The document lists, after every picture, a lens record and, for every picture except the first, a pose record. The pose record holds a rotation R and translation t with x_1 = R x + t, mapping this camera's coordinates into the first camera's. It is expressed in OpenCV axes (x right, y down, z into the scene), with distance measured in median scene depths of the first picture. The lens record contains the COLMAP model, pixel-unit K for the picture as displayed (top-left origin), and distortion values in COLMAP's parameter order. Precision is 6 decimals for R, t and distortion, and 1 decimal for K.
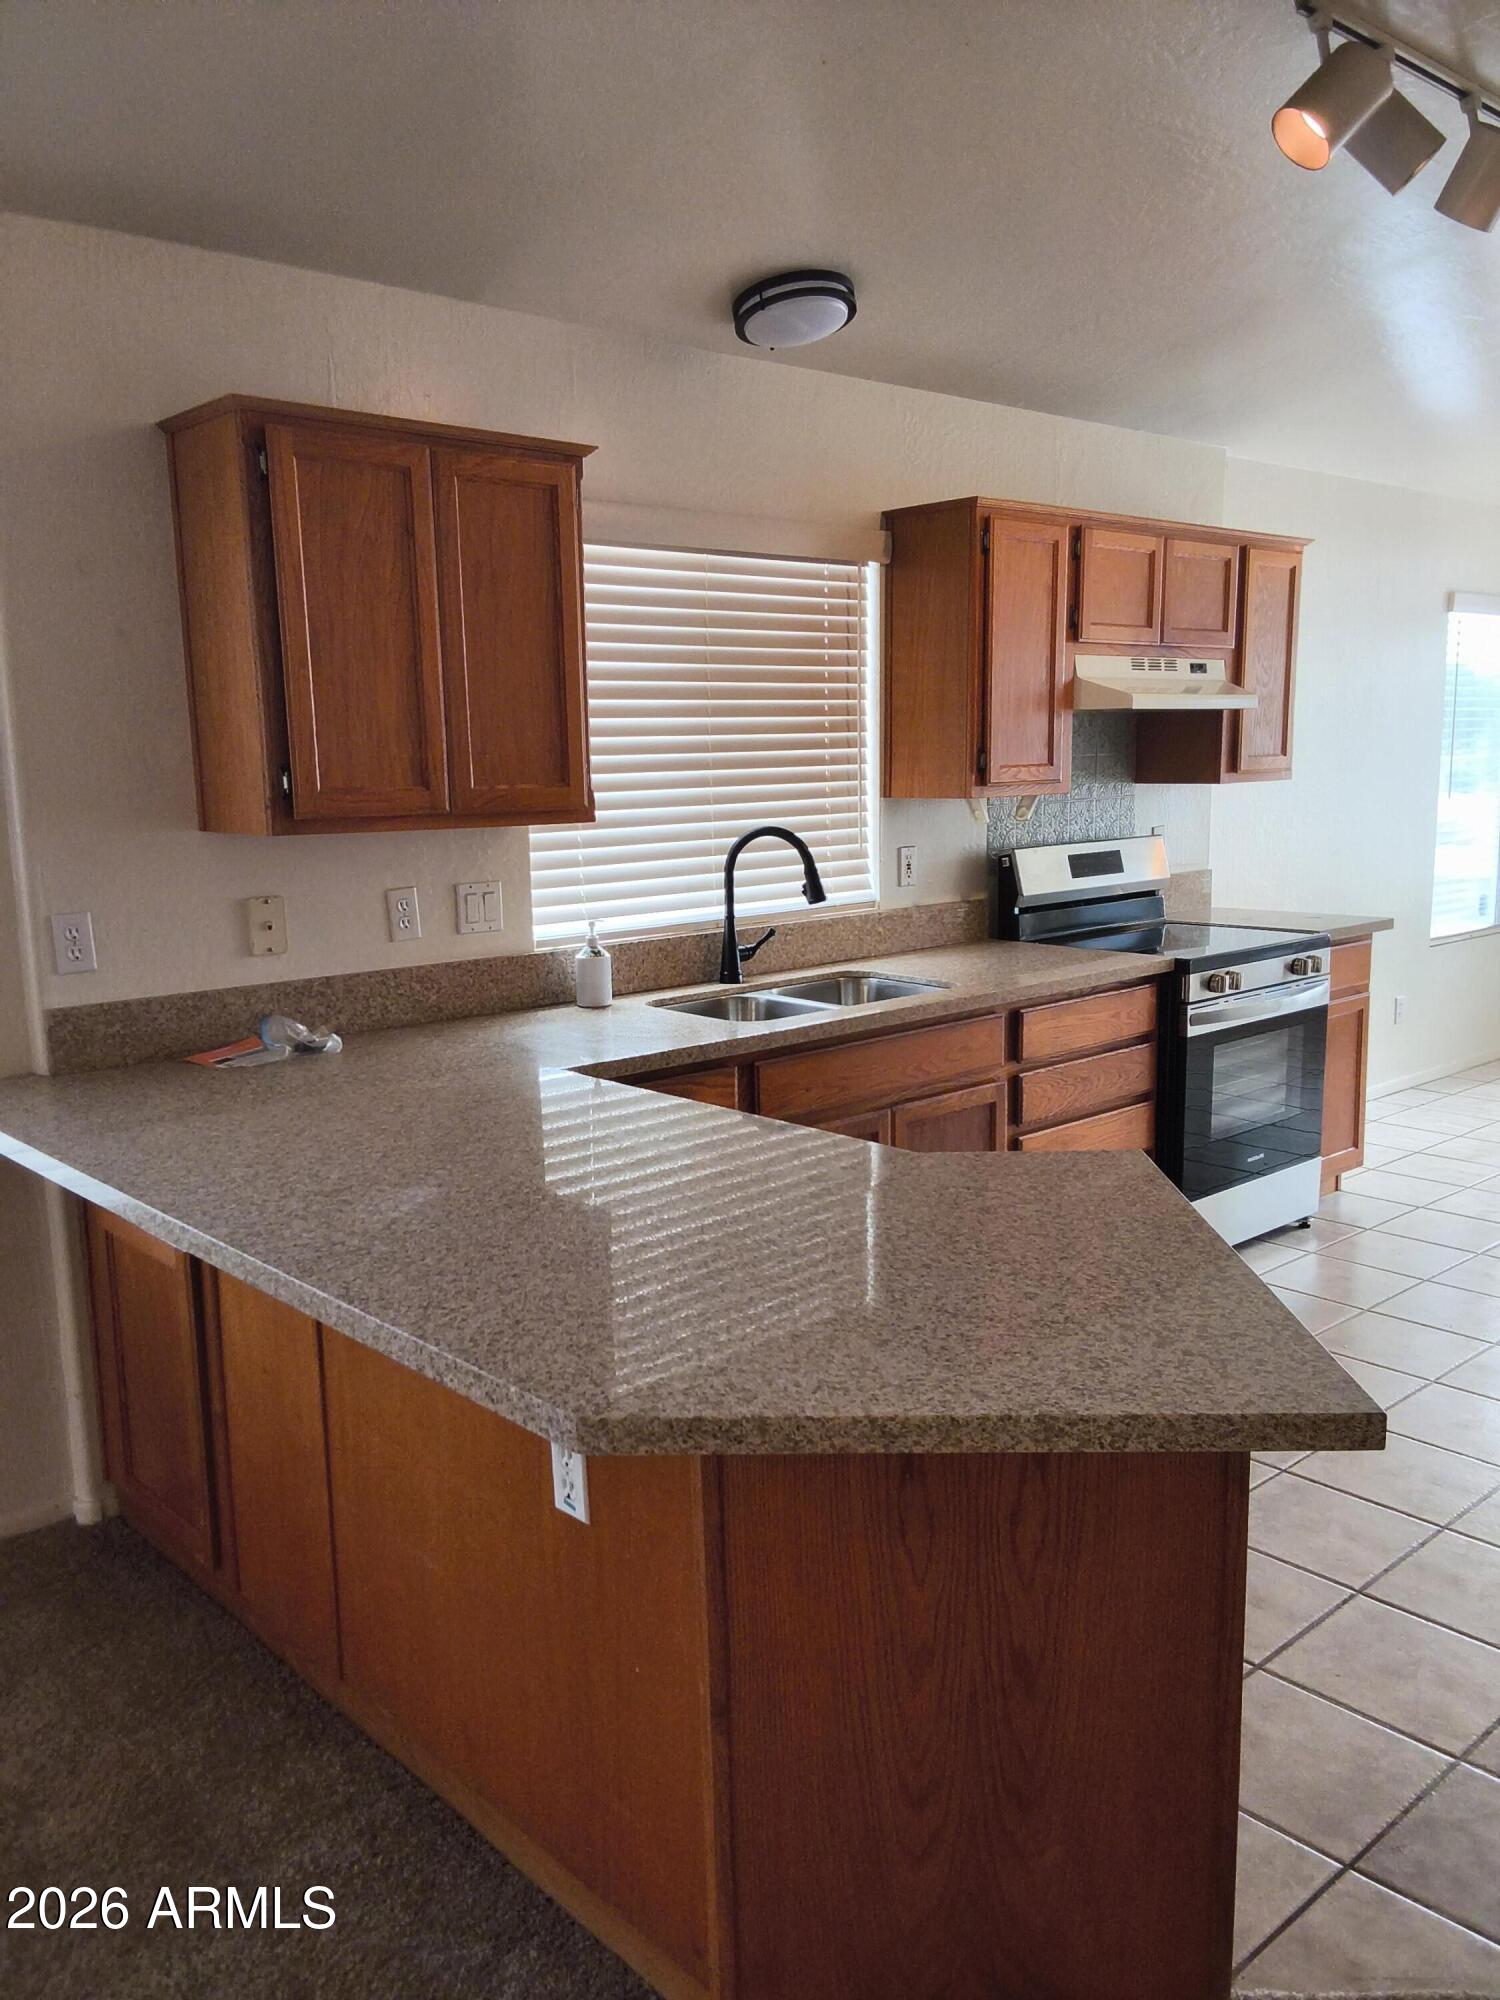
lens RADIAL K [[1585.2, 0, 750.7], [0, 1585.2, 1014.3], [0, 0, 1]] dist [0.042725, -0.042015]
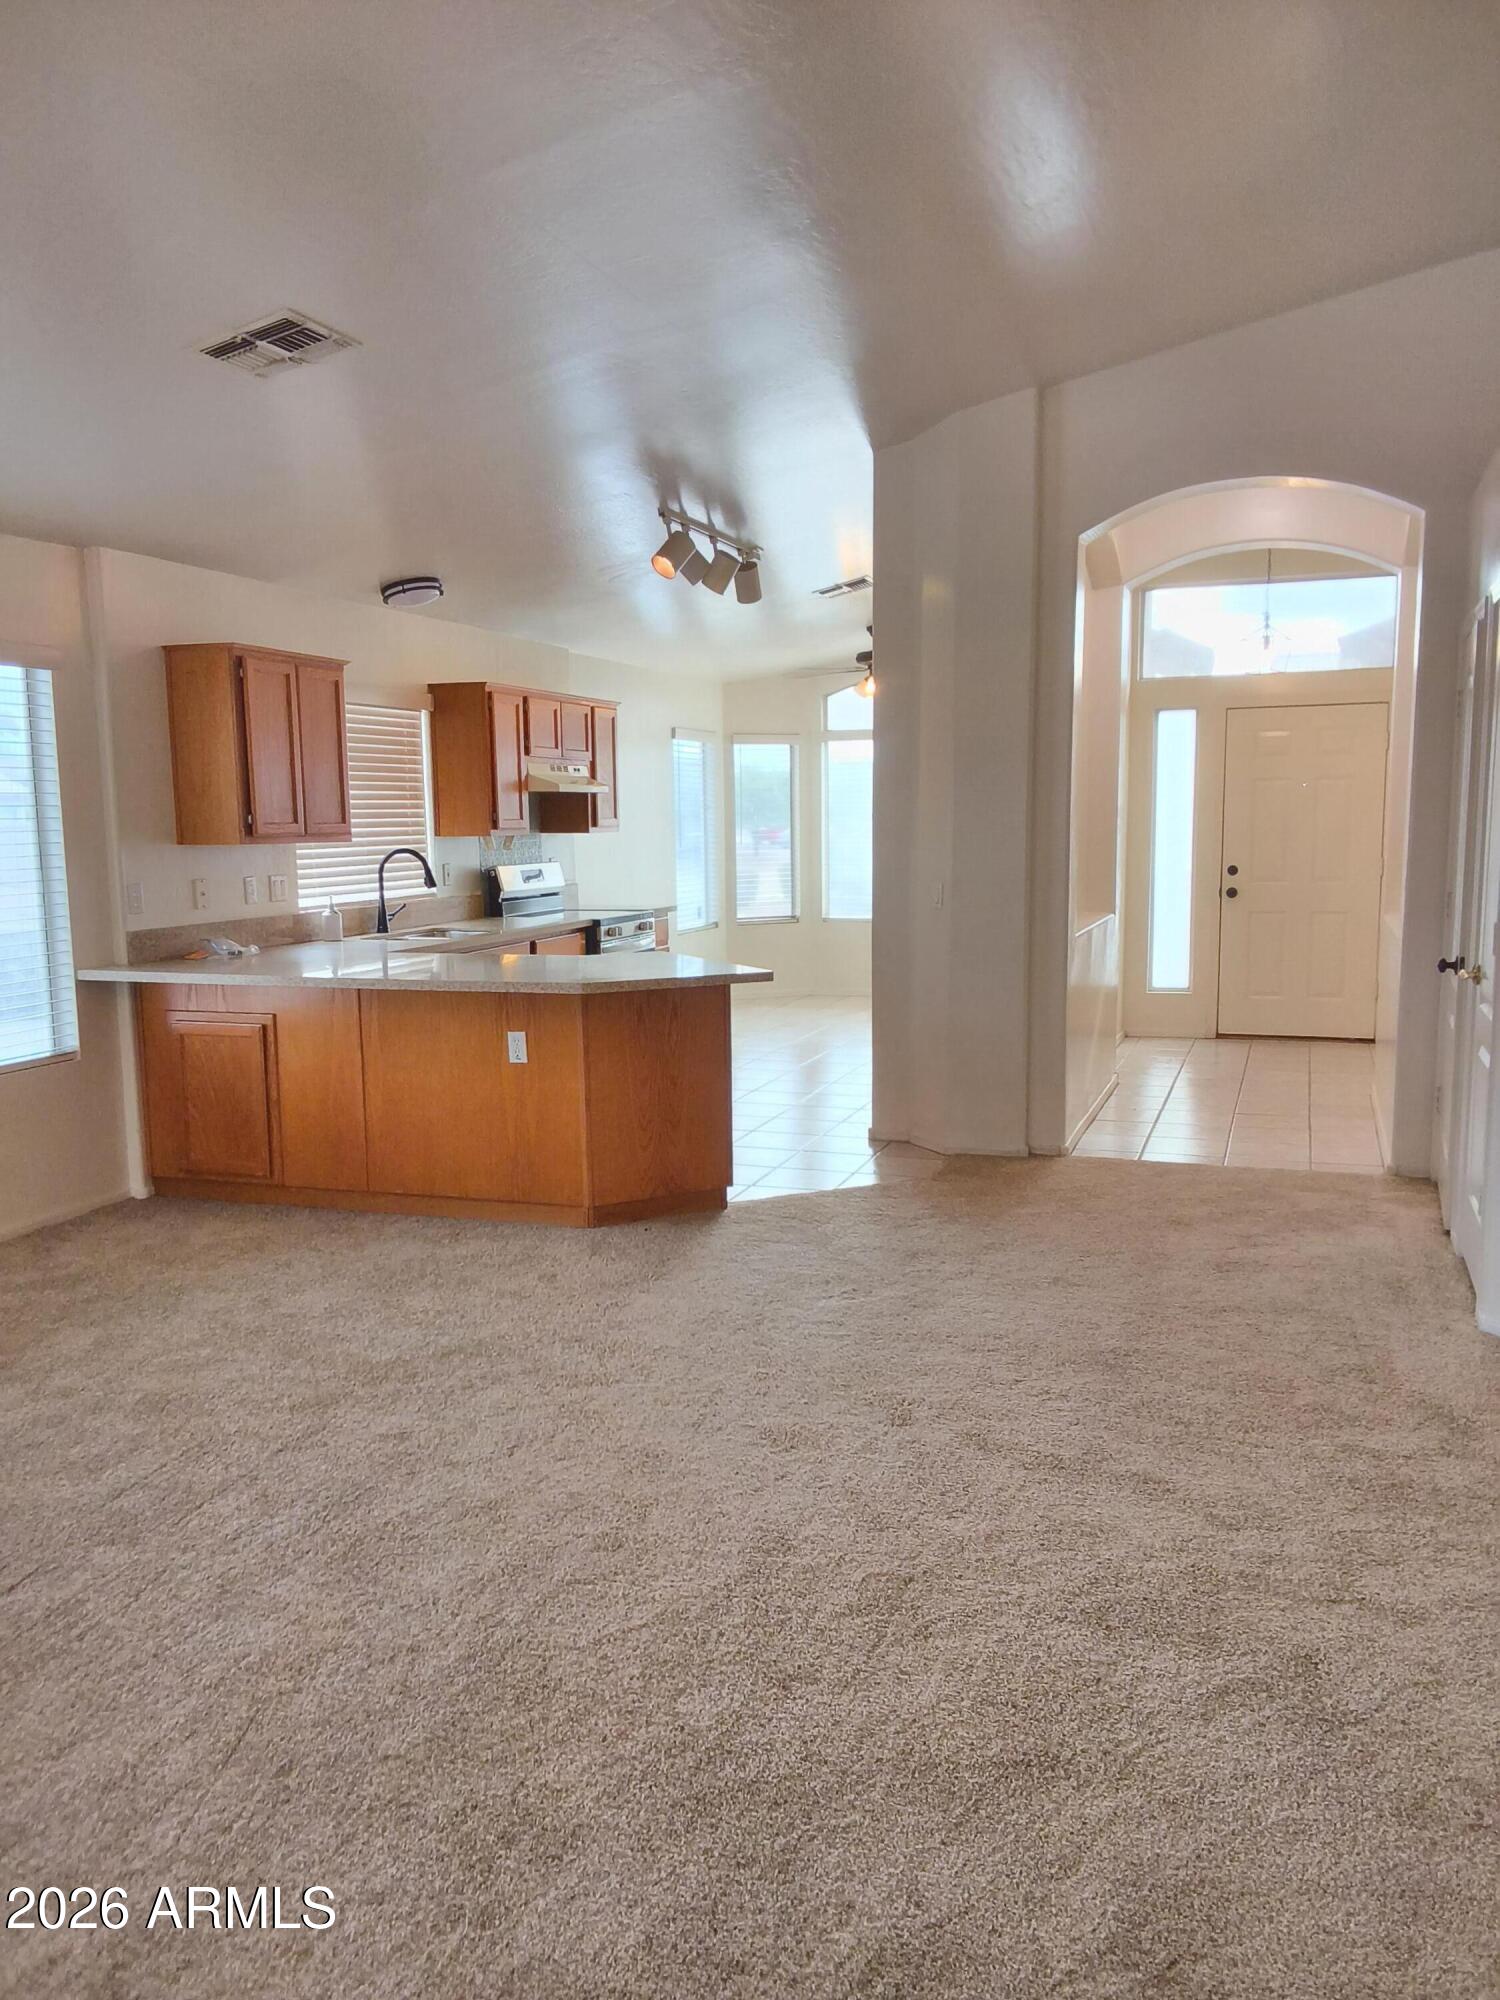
lens RADIAL K [[1585.2, 0, 752.0], [0, 1585.2, 1002.2], [0, 0, 1]] dist [0.042725, -0.042015]
pose [[0.872362, -0.049734, 0.486323, -0.528579], [0.077360, 0.996321, -0.036879, 0.158291], [-0.482700, 0.069794, 0.873000, -0.807762]]
